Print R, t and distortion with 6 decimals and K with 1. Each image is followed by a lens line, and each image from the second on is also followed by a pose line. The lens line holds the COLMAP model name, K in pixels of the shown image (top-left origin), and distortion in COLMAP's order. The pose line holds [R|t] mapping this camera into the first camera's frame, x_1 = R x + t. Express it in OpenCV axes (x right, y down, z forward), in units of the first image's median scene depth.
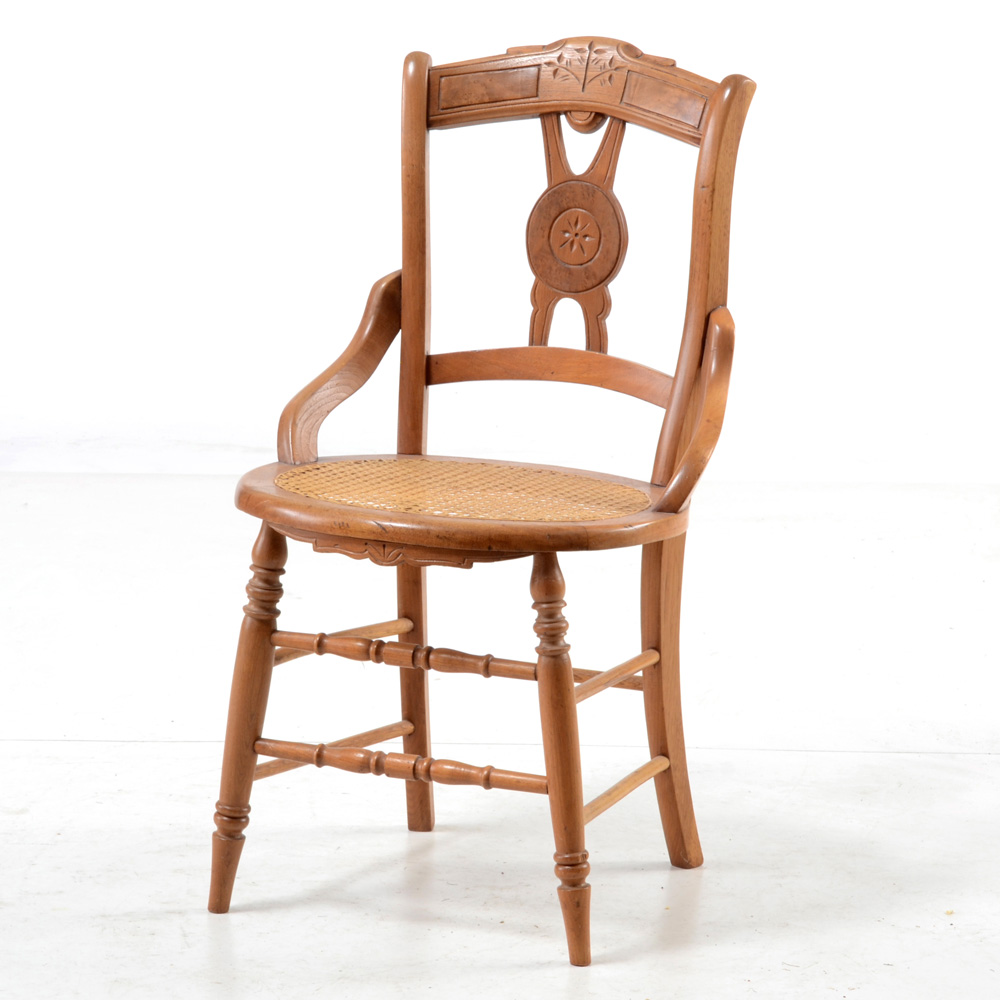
lens RADIAL K [[4343.5, 0, 500.0], [0, 4343.5, 500.0], [0, 0, 1]] dist [2.236871, -86.116480]
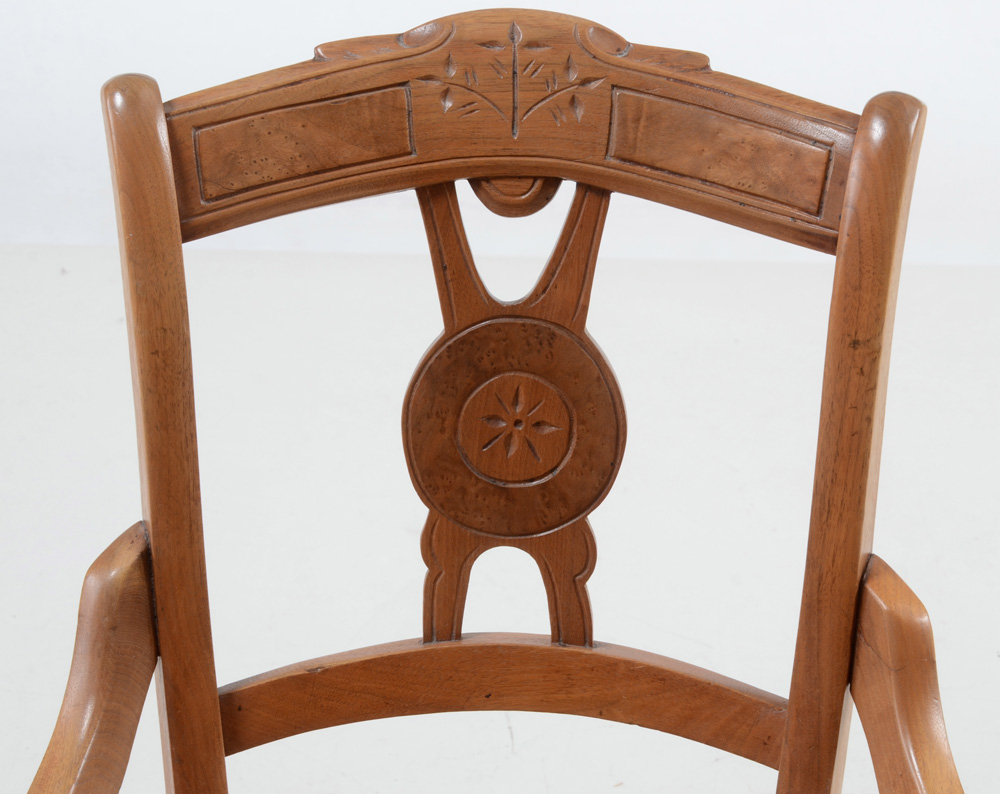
lens RADIAL K [[2686.6, 0, 512.5], [0, 2686.6, 398.0], [0, 0, 1]] dist [0.382262, 0.691276]
pose [[0.917092, -0.165389, 0.362752, -0.090151], [0.090093, 0.972329, 0.215544, -0.127157], [-0.388363, -0.164992, 0.906616, 0.731101]]
